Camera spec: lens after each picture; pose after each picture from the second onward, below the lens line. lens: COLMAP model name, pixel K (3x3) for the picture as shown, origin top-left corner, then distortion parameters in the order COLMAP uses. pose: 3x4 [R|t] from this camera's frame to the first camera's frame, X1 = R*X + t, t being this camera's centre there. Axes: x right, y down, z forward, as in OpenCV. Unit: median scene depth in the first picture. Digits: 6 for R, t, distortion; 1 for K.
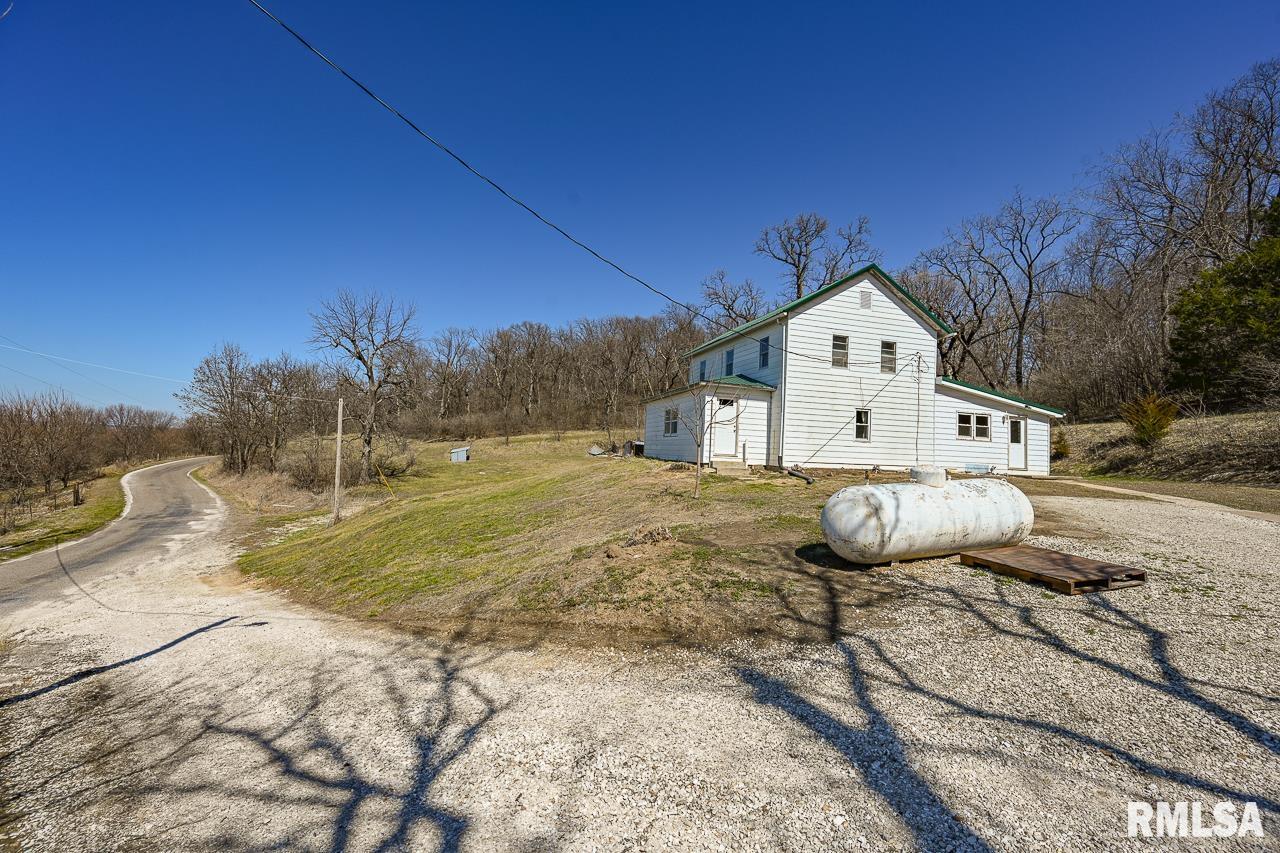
lens RADIAL K [[500.1, 0, 644.3], [0, 500.1, 419.4], [0, 0, 1]] dist [-0.006049, 0.000912]
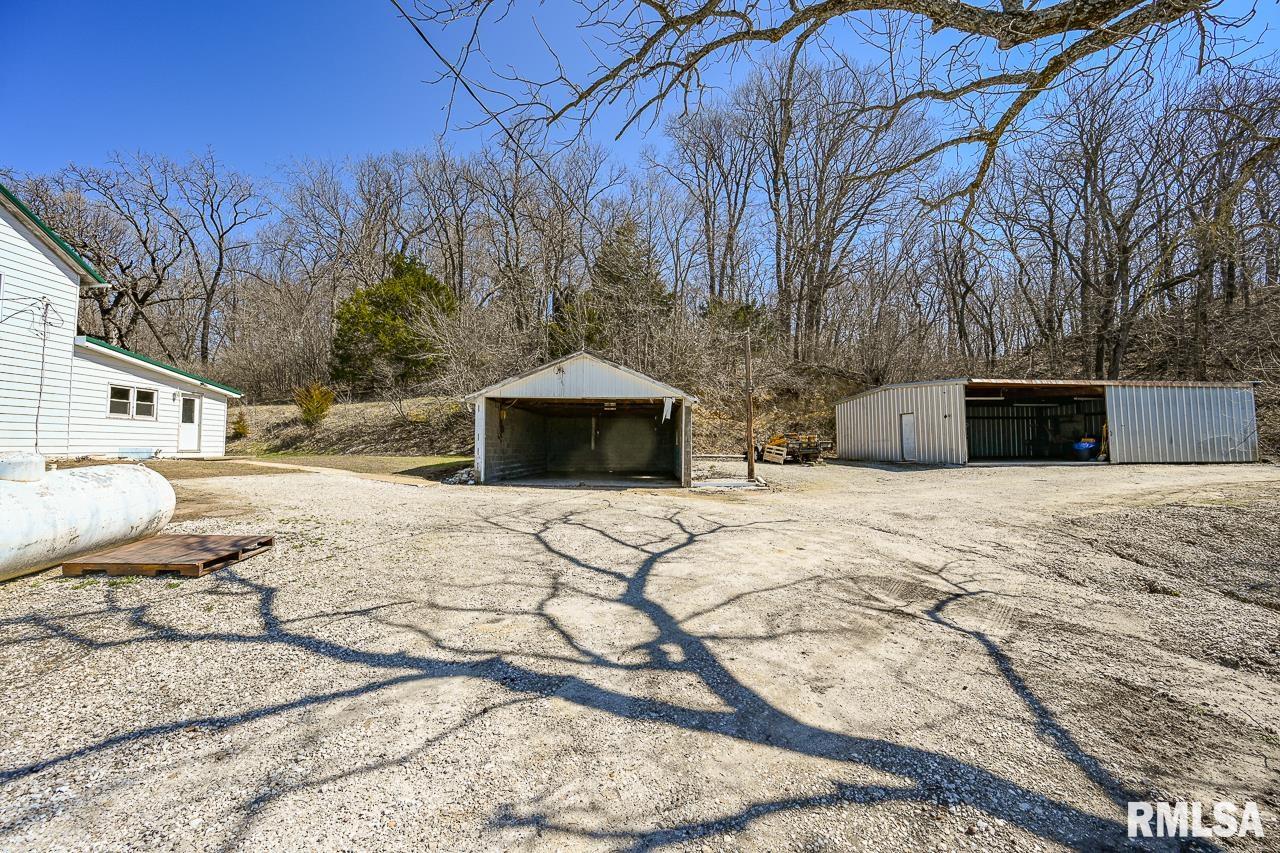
lens RADIAL K [[500.1, 0, 647.6], [0, 500.1, 423.4], [0, 0, 1]] dist [-0.006049, 0.000912]
pose [[0.200824, 0.004475, 0.979617, 0.019824], [-0.050863, 0.998688, 0.005865, 0.000096], [-0.978306, -0.051004, 0.200788, -0.011571]]
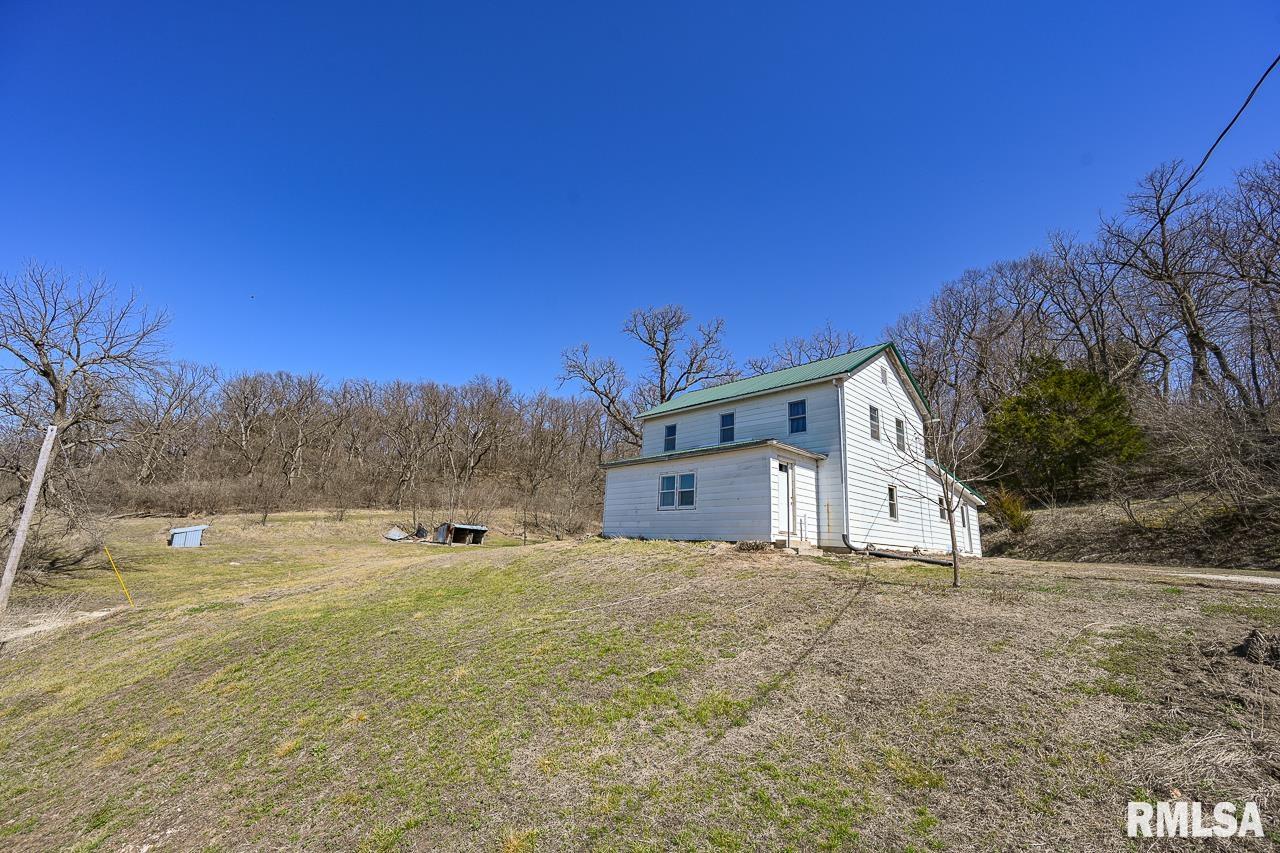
lens RADIAL K [[500.1, 0, 639.2], [0, 500.1, 418.2], [0, 0, 1]] dist [-0.006049, 0.000912]
pose [[0.899433, 0.113906, 0.421954, -0.411821], [-0.037916, 0.982138, -0.184305, 0.046587], [-0.435410, 0.149771, 0.887686, 0.347417]]
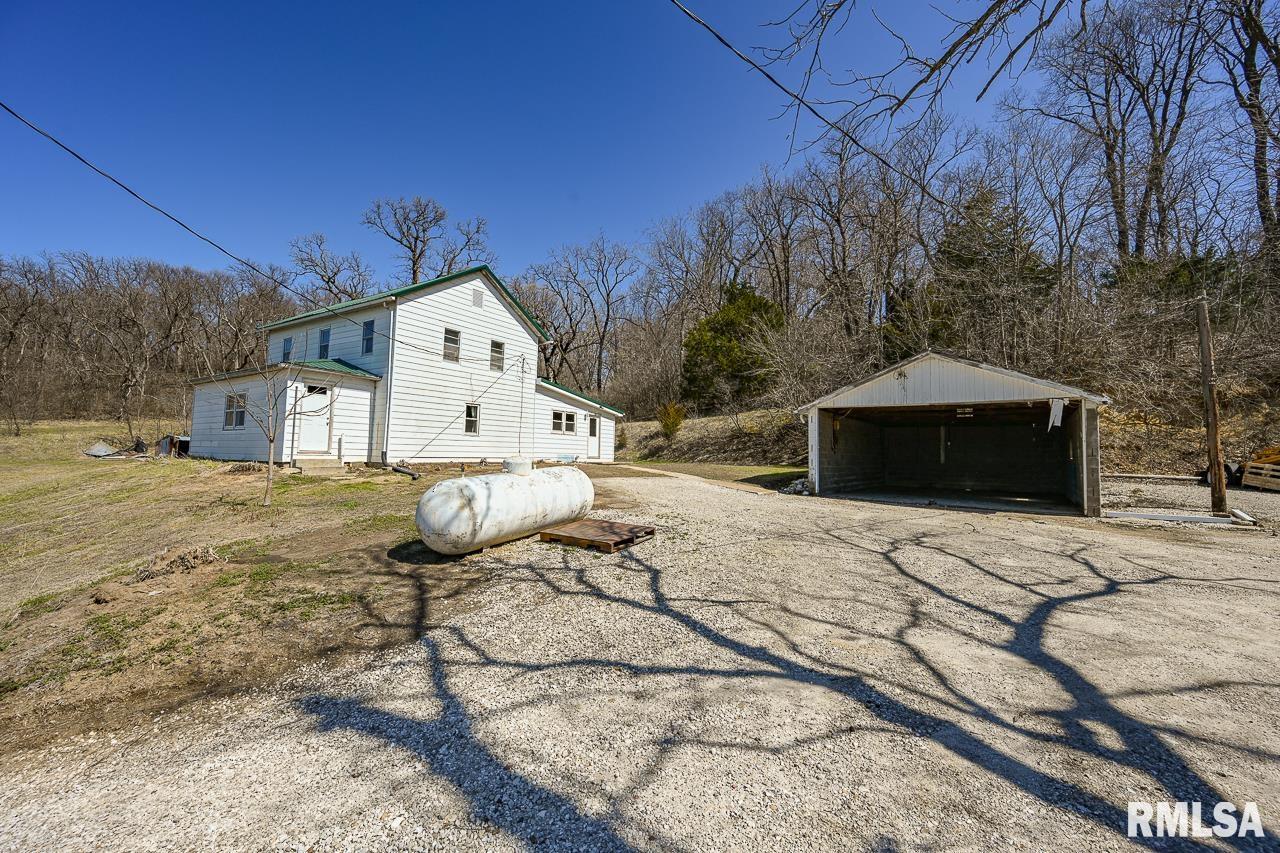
lens RADIAL K [[500.1, 0, 640.7], [0, 500.1, 423.6], [0, 0, 1]] dist [-0.006049, 0.000912]
pose [[0.747761, 0.012747, 0.663846, 0.012406], [-0.026150, 0.999605, 0.010262, 0.000040], [-0.663453, -0.025033, 0.747799, -0.003994]]
